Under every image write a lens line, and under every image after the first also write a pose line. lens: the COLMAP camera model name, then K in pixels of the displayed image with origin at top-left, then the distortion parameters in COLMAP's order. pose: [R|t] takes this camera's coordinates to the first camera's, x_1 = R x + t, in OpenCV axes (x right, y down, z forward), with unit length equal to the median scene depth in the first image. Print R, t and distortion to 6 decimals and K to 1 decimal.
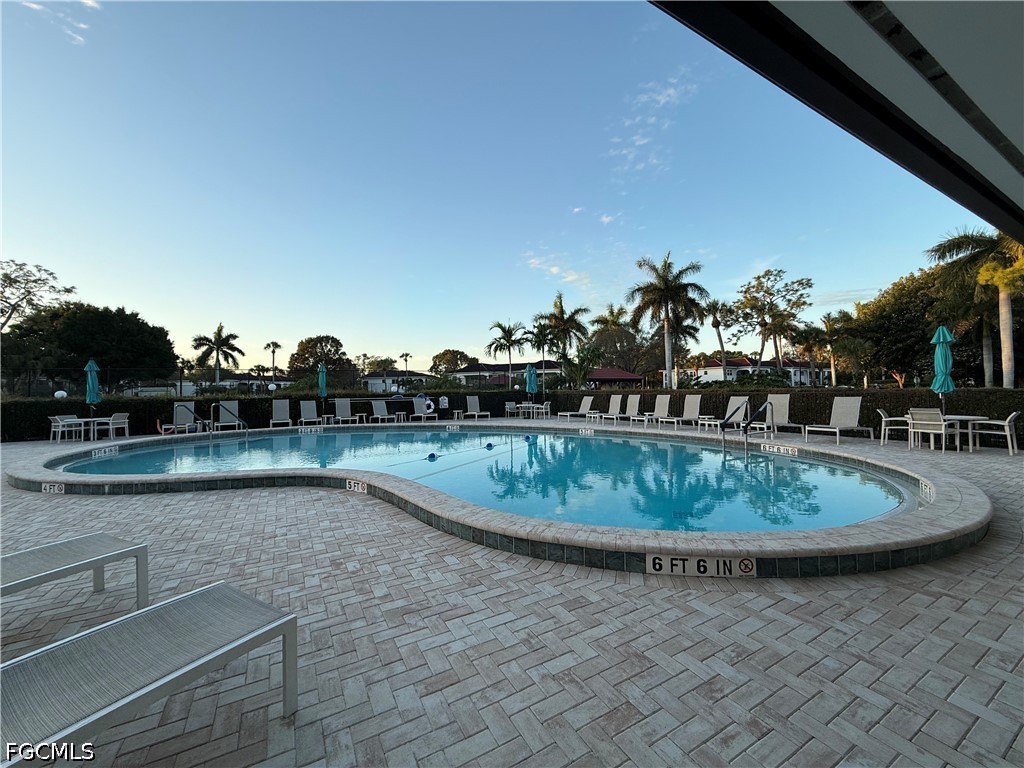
lens RADIAL K [[407.4, 0, 513.0], [0, 407.4, 378.3], [0, 0, 1]] dist [-0.005074, 0.001140]
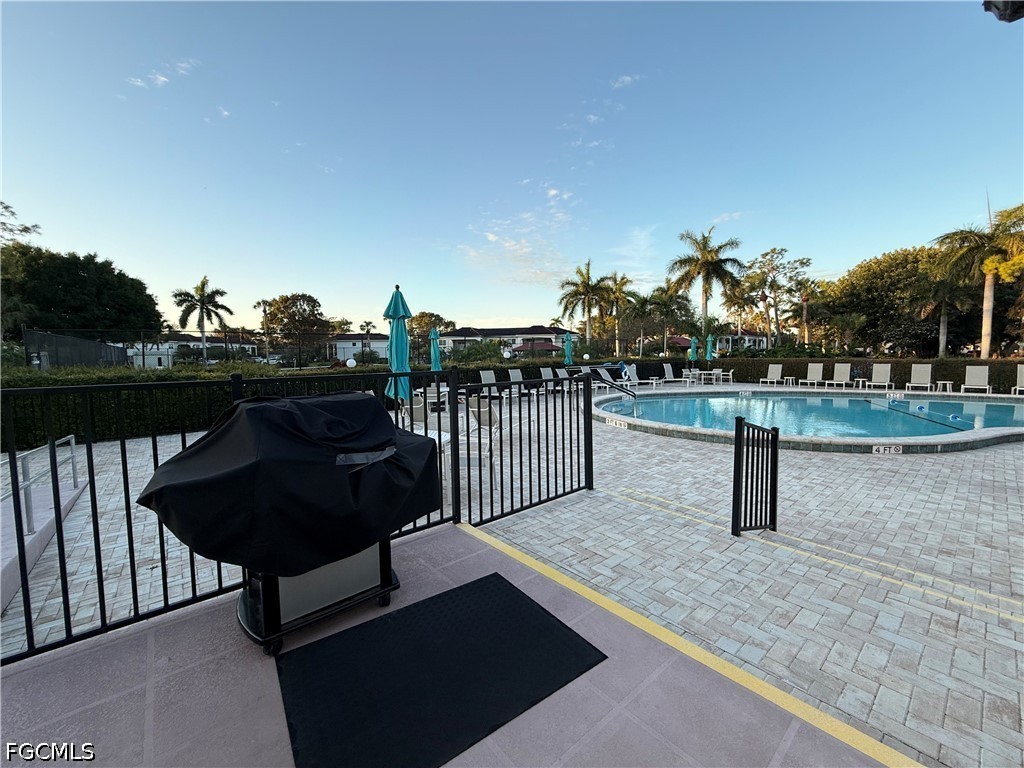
lens RADIAL K [[407.4, 0, 512.3], [0, 407.4, 383.3], [0, 0, 1]] dist [-0.005074, 0.001140]
pose [[0.984544, -0.006227, 0.175026, -0.252293], [-0.011299, 0.995027, 0.098960, -0.001469], [-0.174772, -0.099408, 0.979578, 0.002287]]
